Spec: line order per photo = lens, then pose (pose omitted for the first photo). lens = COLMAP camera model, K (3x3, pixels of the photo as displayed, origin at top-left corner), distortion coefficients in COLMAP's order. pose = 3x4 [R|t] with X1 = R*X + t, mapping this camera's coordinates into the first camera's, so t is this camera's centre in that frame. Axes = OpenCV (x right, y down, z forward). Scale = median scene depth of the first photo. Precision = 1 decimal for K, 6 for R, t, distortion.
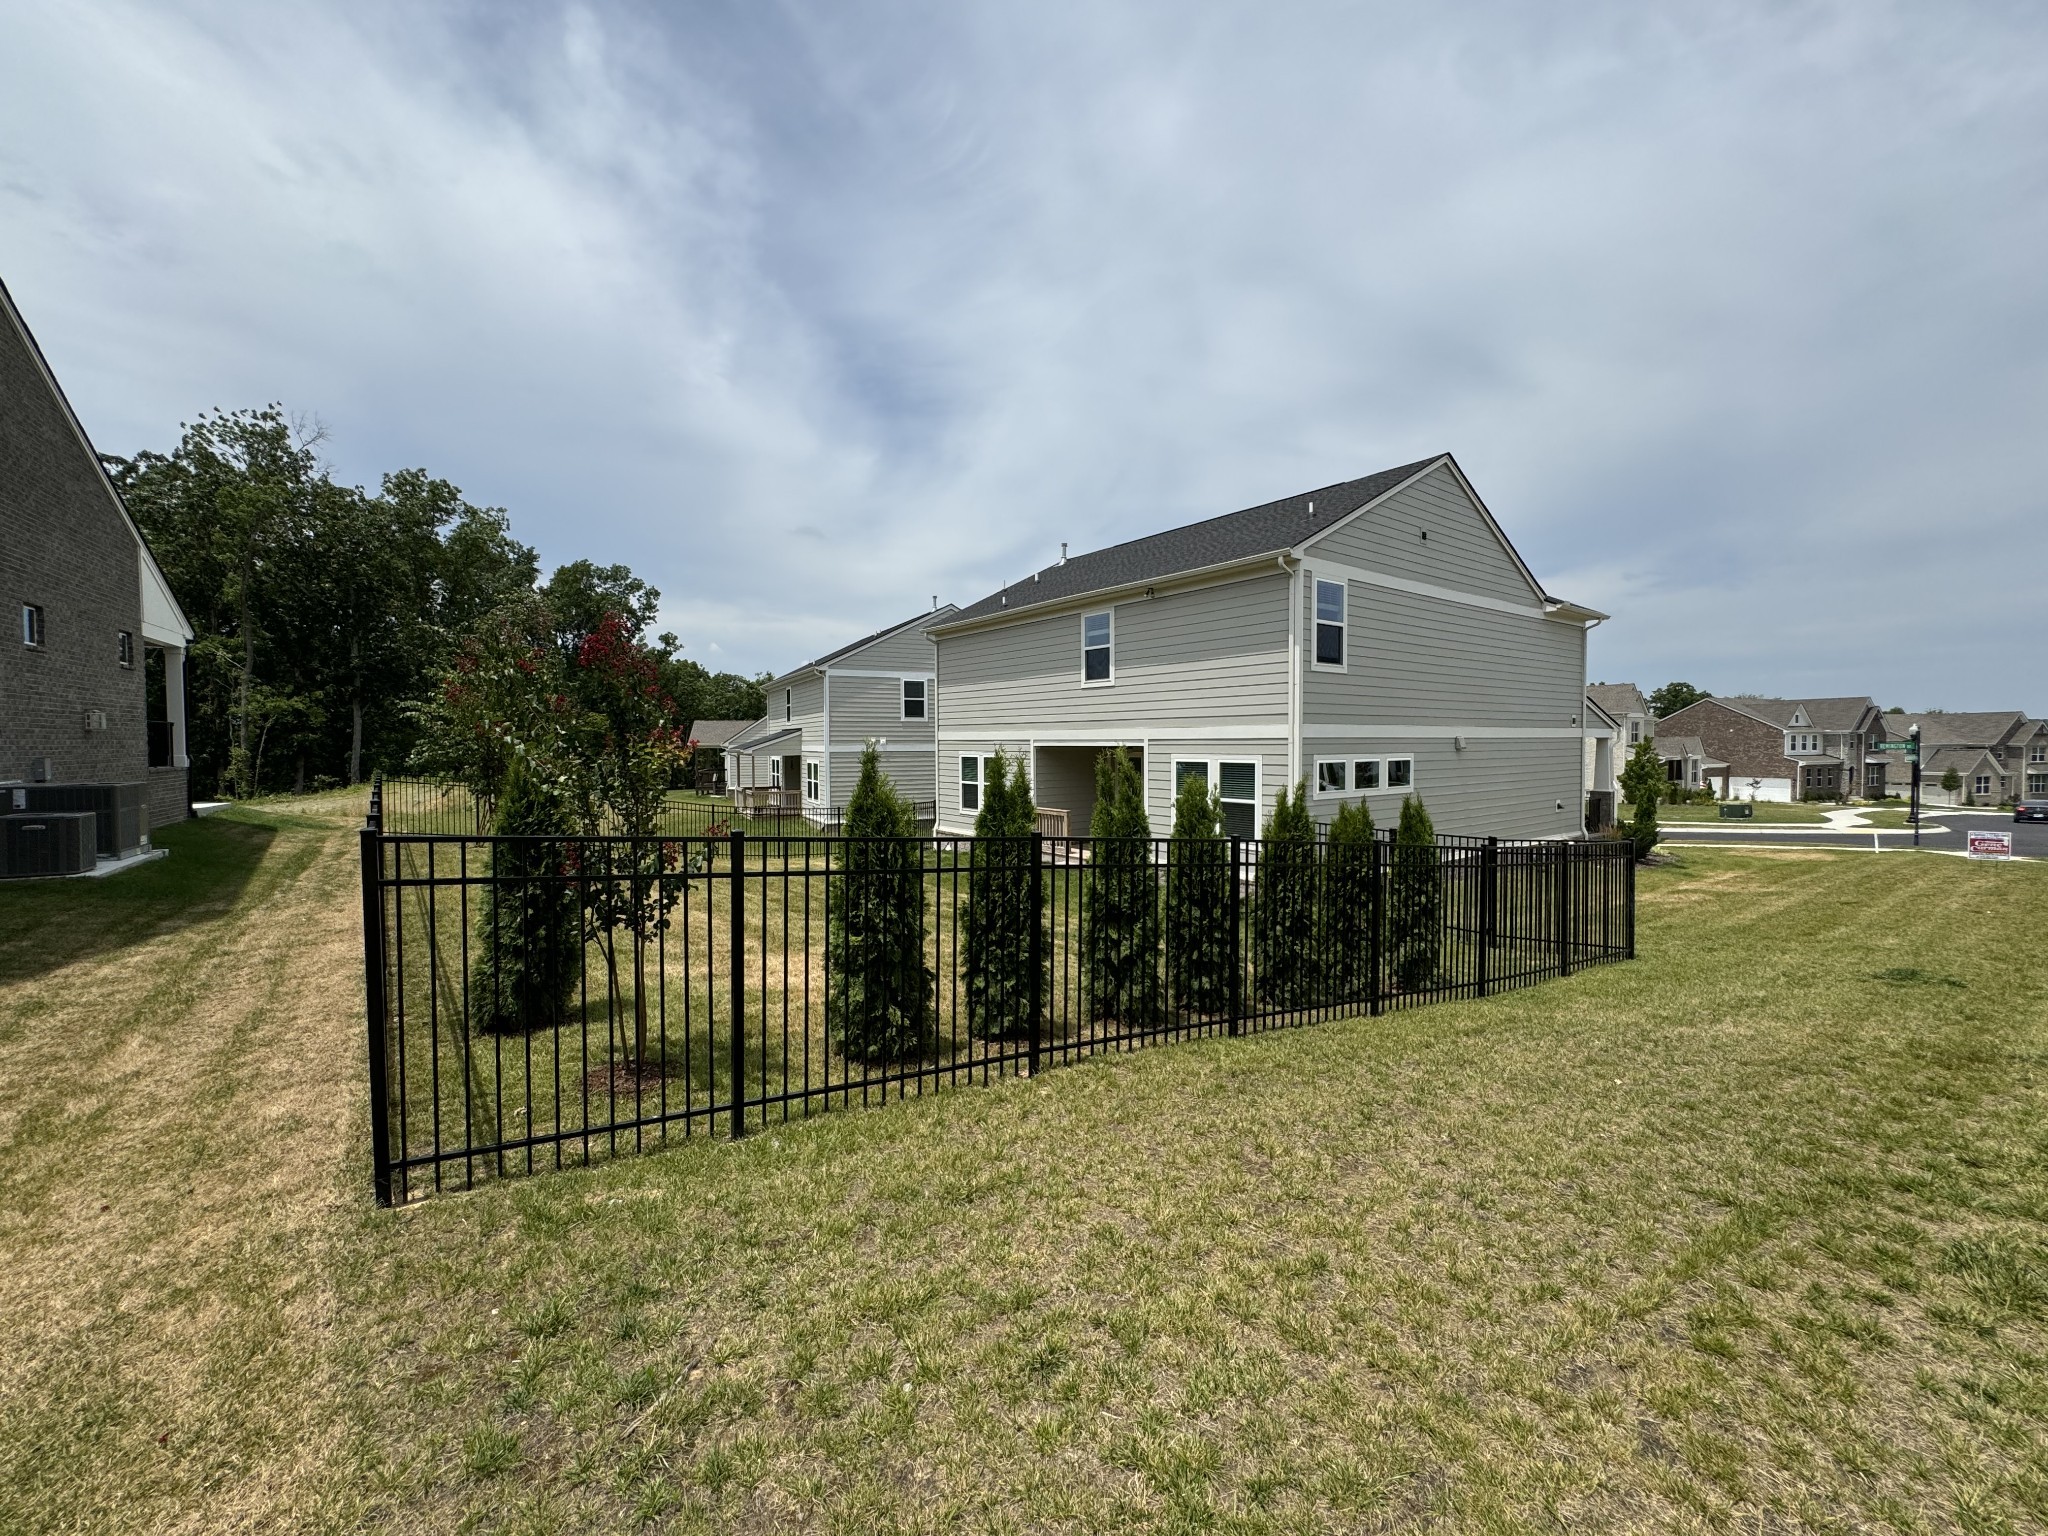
lens RADIAL K [[825.0, 0, 1024.0], [0, 825.0, 768.0], [0, 0, 1]] dist [-0.000478, -0.000363]
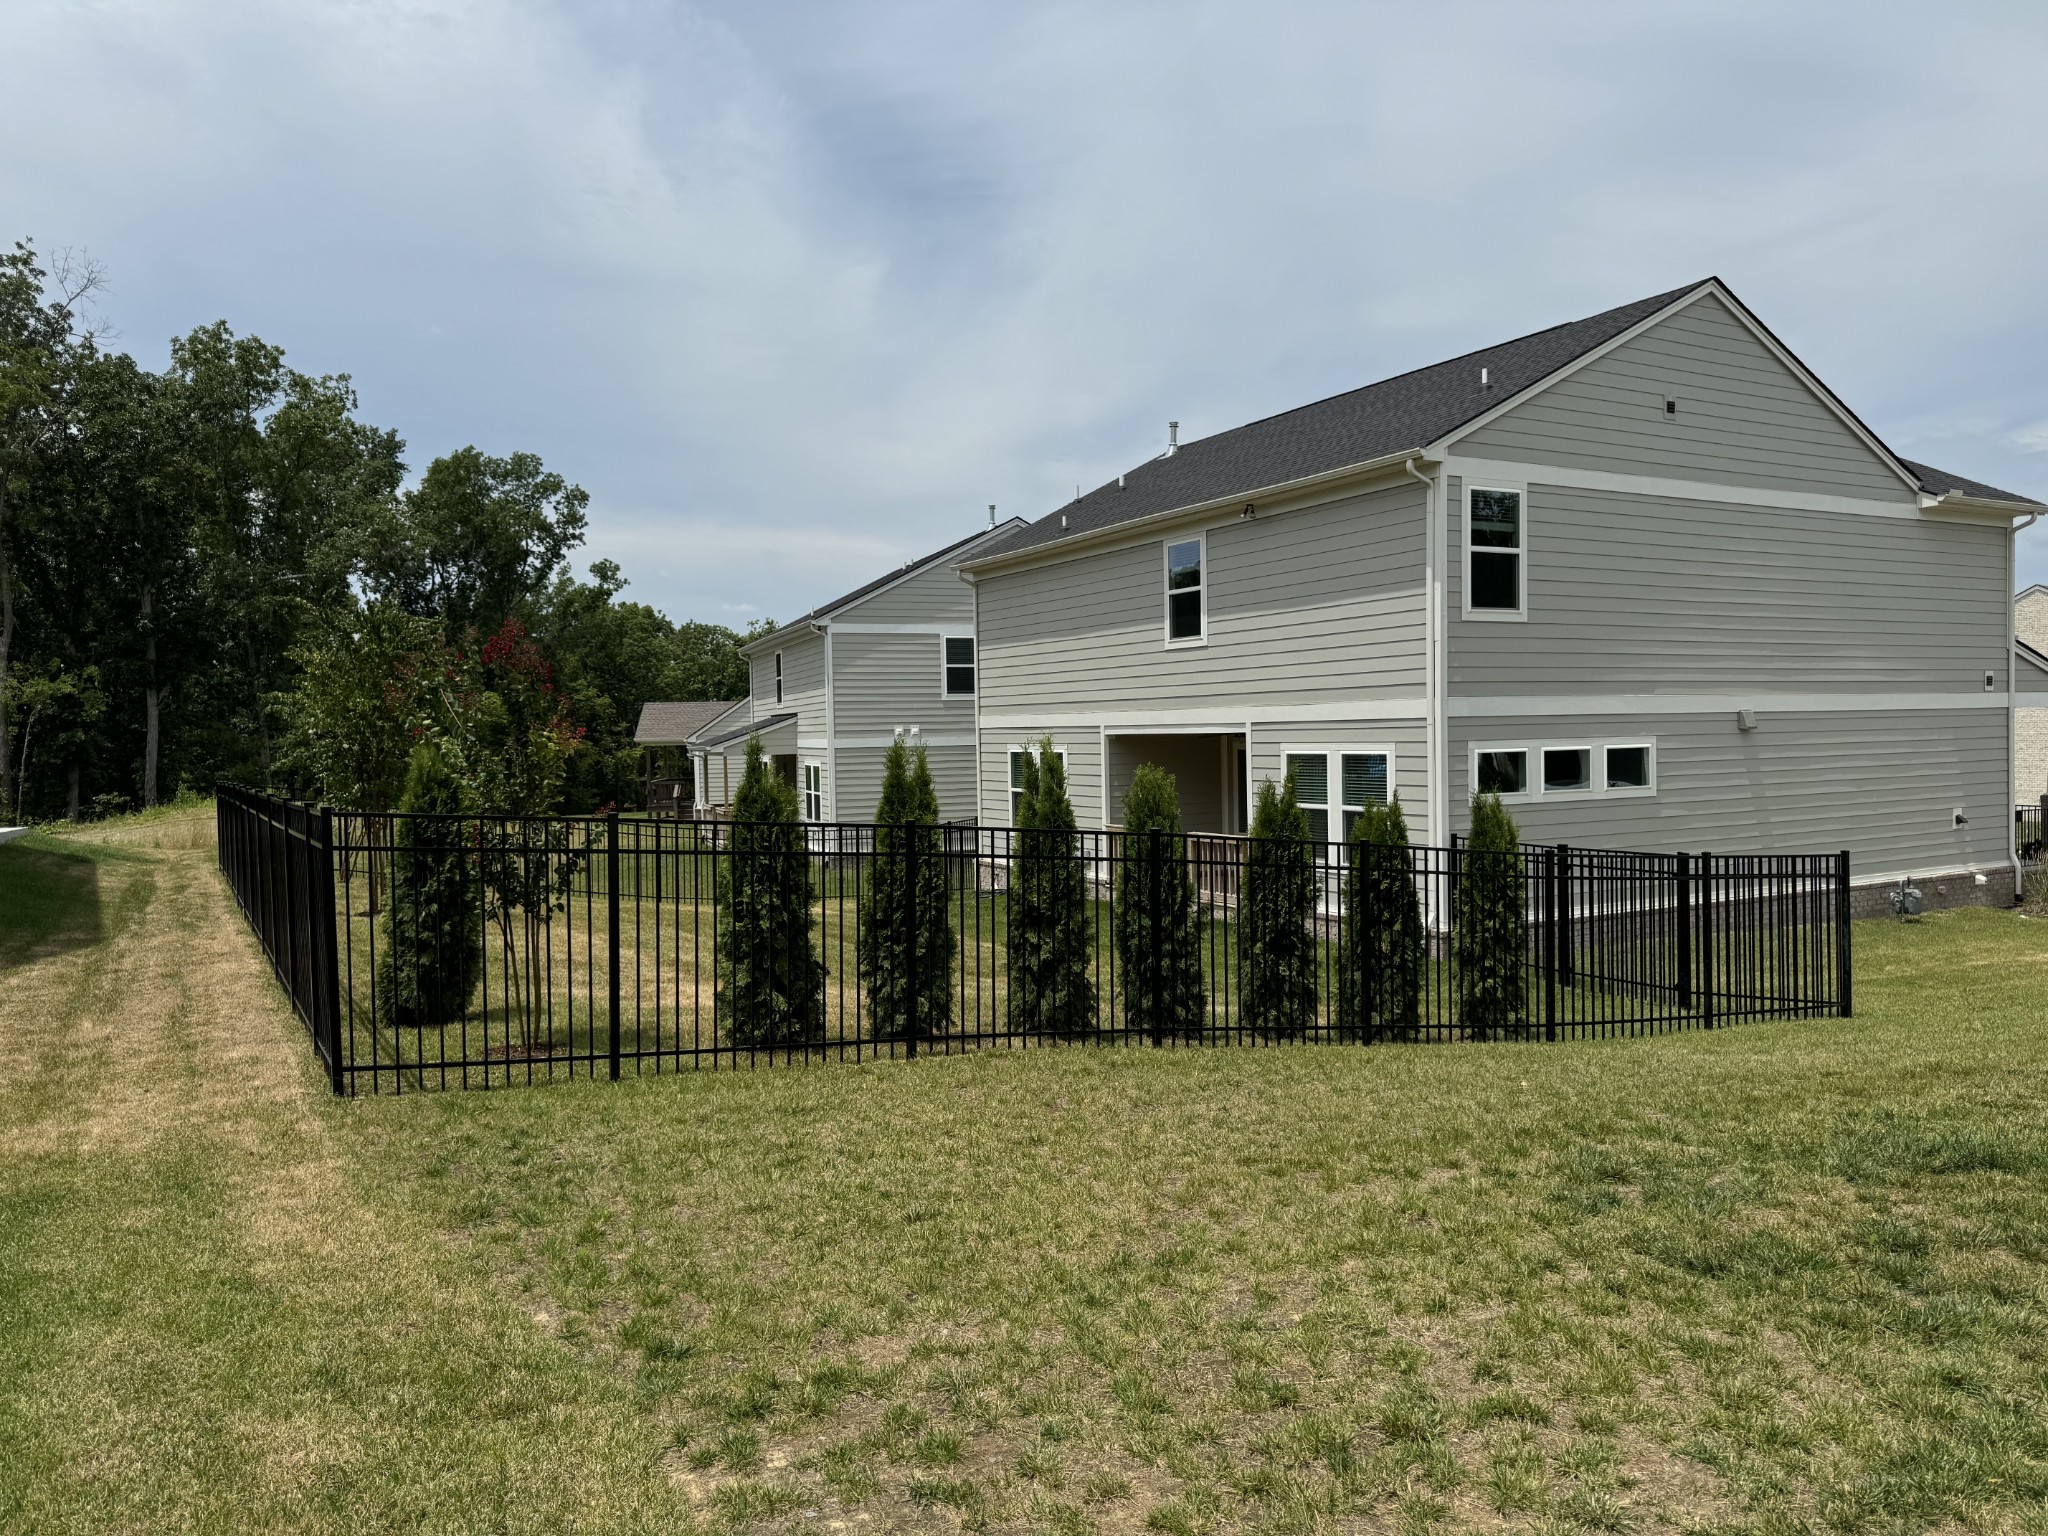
lens RADIAL K [[1437.9, 0, 1030.4], [0, 1437.9, 816.3], [0, 0, 1]] dist [0.031965, -0.003963]
pose [[0.992015, -0.007720, -0.125883, 0.102150], [0.011276, 0.999557, 0.027560, 0.007282], [0.125614, -0.028759, 0.991662, -0.194392]]
